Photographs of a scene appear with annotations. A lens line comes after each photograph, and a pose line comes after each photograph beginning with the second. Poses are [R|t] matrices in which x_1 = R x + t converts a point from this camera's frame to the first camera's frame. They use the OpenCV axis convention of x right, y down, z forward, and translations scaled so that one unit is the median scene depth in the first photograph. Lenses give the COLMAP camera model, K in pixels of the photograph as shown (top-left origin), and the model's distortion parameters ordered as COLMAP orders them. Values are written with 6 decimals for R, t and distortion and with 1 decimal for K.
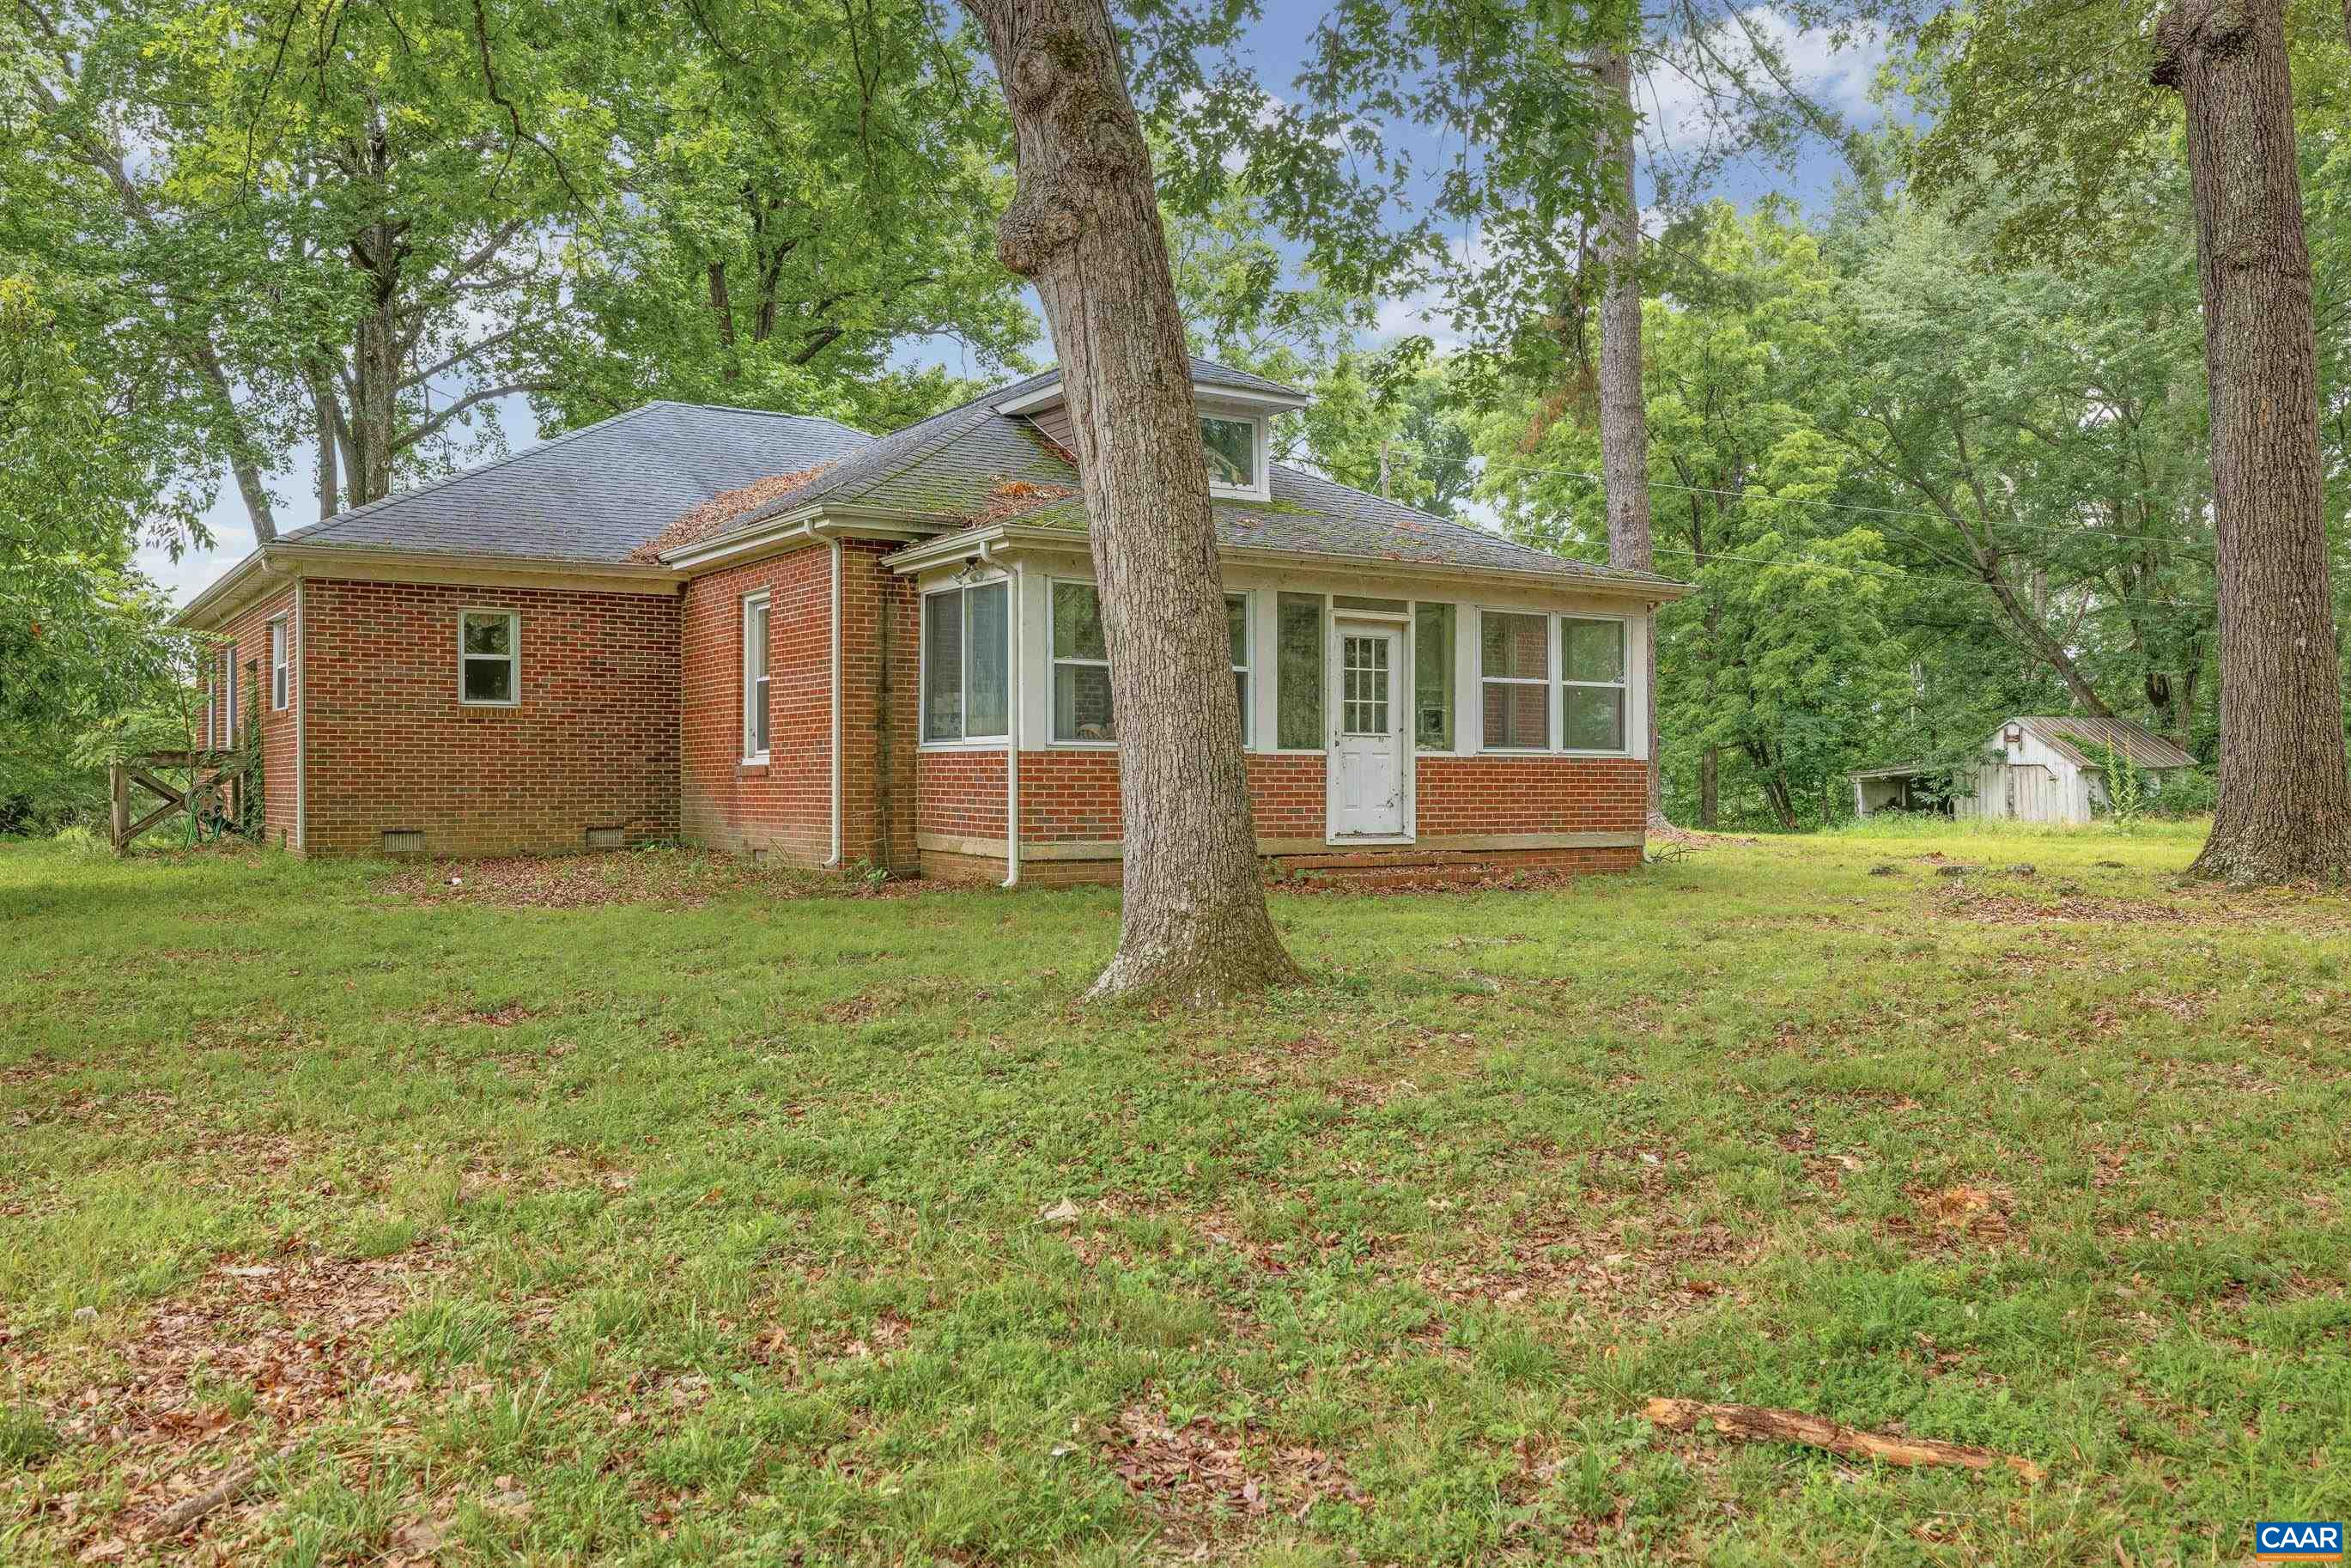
lens RADIAL K [[1951.2, 0, 1168.1], [0, 1951.2, 788.6], [0, 0, 1]] dist [0.034238, 0.003336]
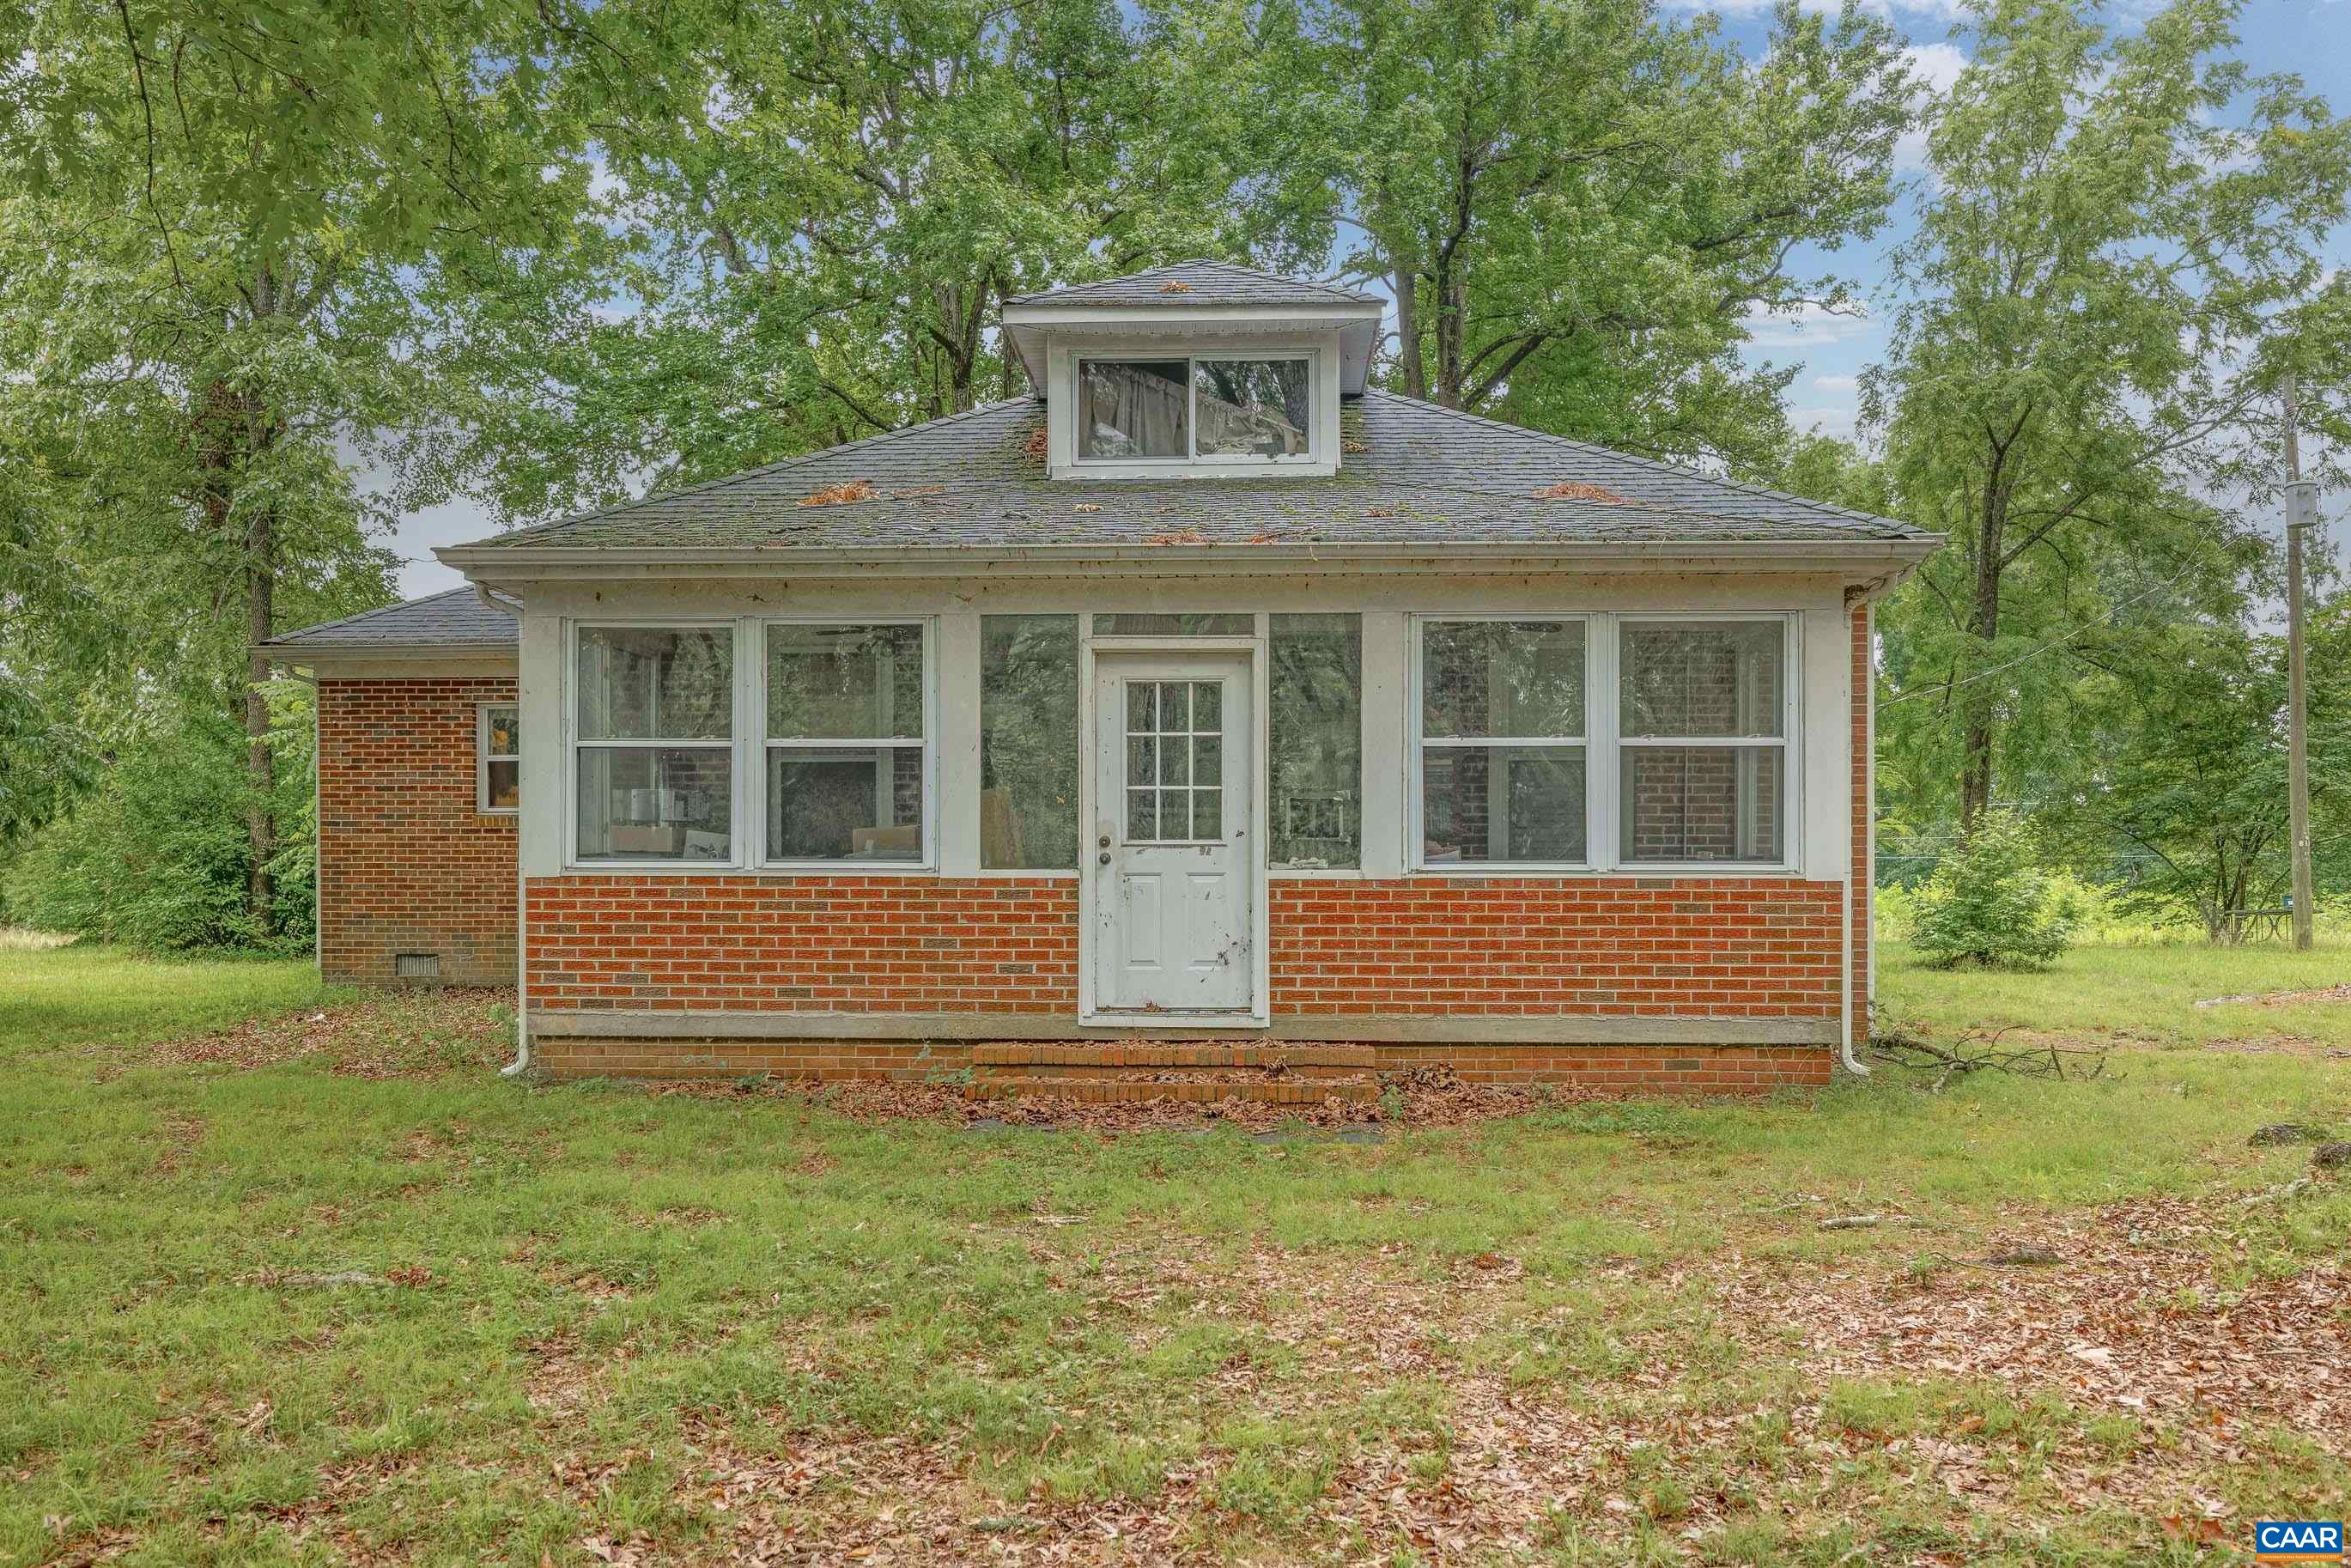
lens RADIAL K [[1951.2, 0, 1201.9], [0, 1951.2, 874.5], [0, 0, 1]] dist [0.034238, 0.003336]
pose [[0.799184, 0.003223, -0.601078, 0.468063], [-0.000949, 0.999991, 0.004101, -0.020339], [0.601086, -0.002707, 0.799180, 0.526203]]
